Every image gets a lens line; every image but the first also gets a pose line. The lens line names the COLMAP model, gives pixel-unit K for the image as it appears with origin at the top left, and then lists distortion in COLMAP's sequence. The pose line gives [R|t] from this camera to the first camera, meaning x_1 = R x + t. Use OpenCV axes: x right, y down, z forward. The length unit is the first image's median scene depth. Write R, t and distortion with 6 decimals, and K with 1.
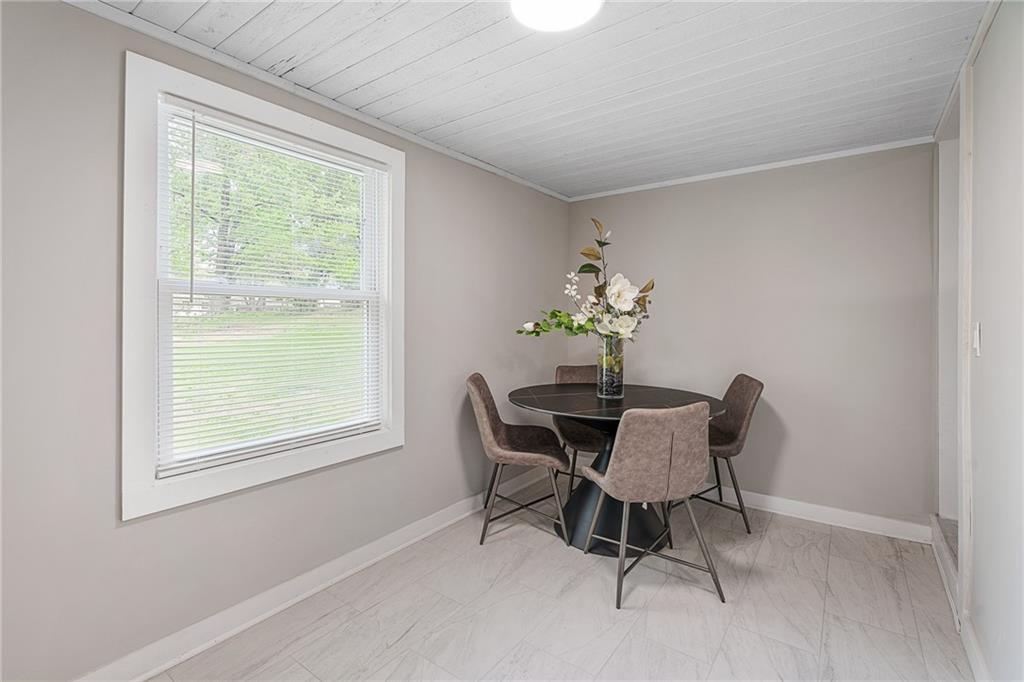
lens RADIAL K [[466.4, 0, 483.4], [0, 466.4, 318.8], [0, 0, 1]] dist [0.000277, 0.002038]
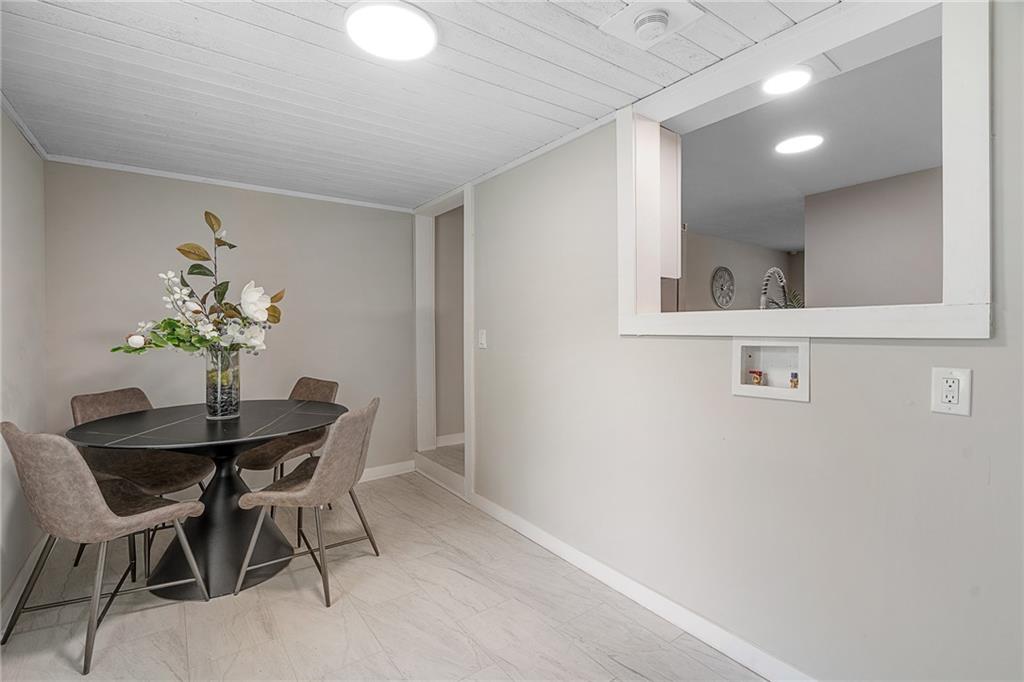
lens RADIAL K [[466.4, 0, 508.1], [0, 466.4, 334.9], [0, 0, 1]] dist [0.000277, 0.002038]
pose [[0.305665, -0.021619, 0.951894, -0.417123], [0.003650, 0.999761, 0.021534, -0.006640], [-0.952132, -0.003108, 0.305671, 0.218298]]
